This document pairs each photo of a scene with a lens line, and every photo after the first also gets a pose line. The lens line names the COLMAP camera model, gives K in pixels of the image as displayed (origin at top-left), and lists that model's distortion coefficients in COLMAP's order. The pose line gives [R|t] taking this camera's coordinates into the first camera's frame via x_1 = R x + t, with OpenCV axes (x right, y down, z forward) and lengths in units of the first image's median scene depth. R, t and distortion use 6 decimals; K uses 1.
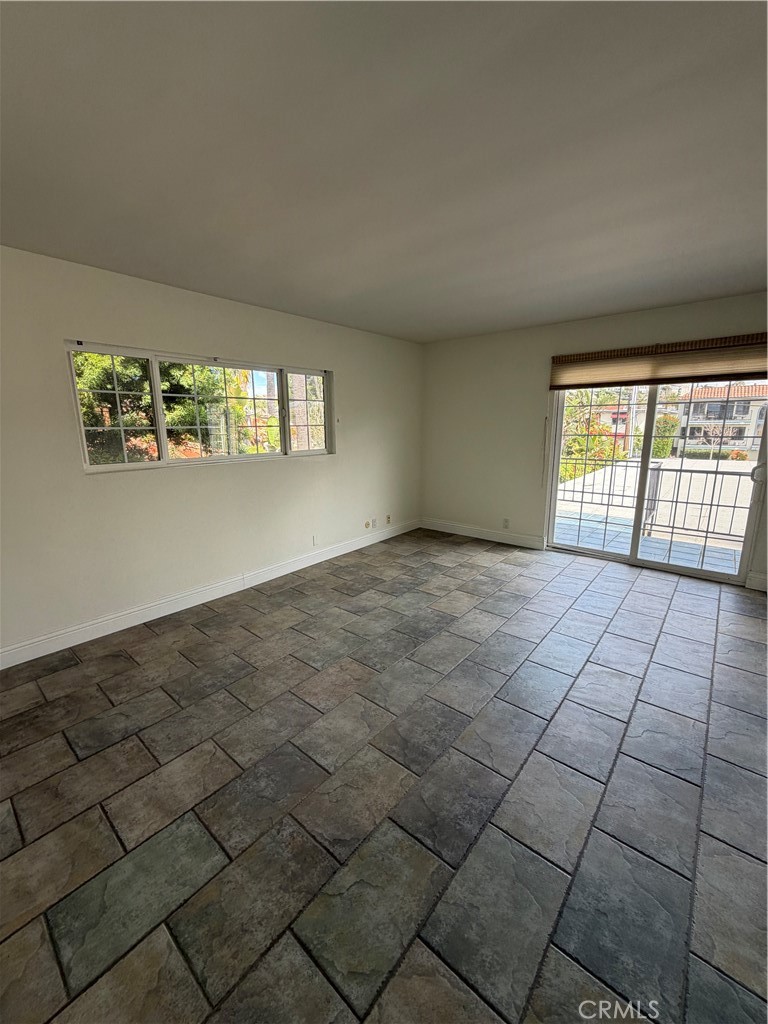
lens RADIAL K [[408.4, 0, 389.0], [0, 408.4, 520.0], [0, 0, 1]] dist [-0.003564, -0.000358]
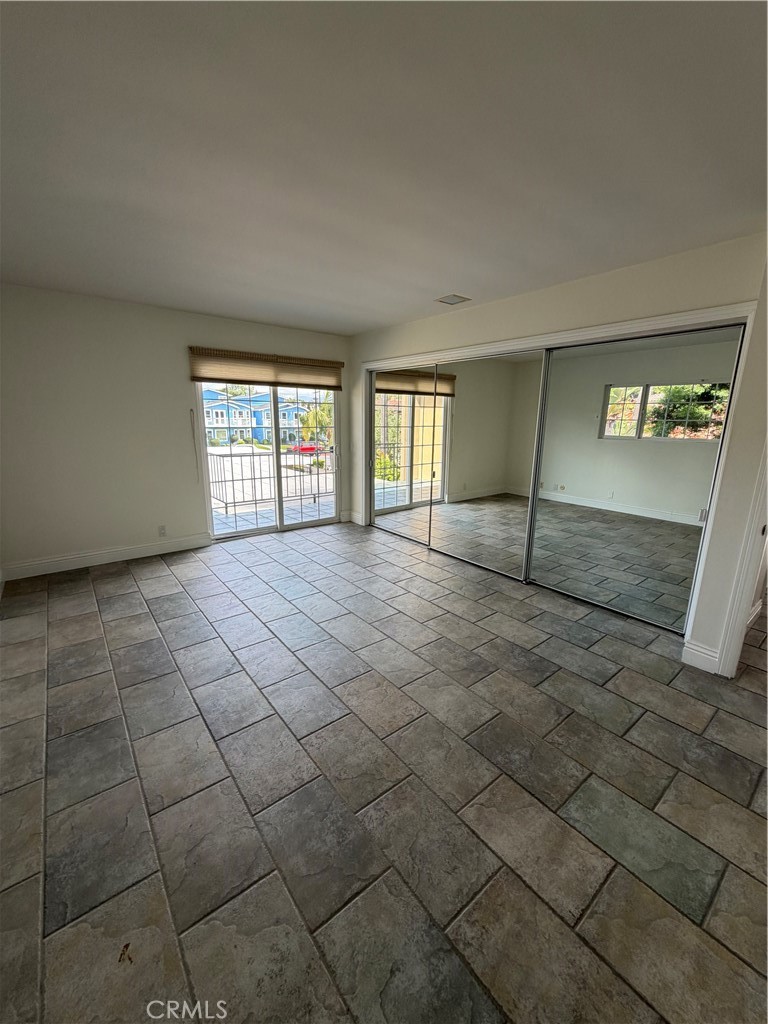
lens RADIAL K [[408.4, 0, 383.9], [0, 408.4, 512.8], [0, 0, 1]] dist [-0.003564, -0.000358]
pose [[0.196775, -0.211180, 0.957436, -1.048296], [0.211429, 0.962692, 0.168886, -0.177631], [-0.957380, 0.169198, 0.234083, 0.814509]]
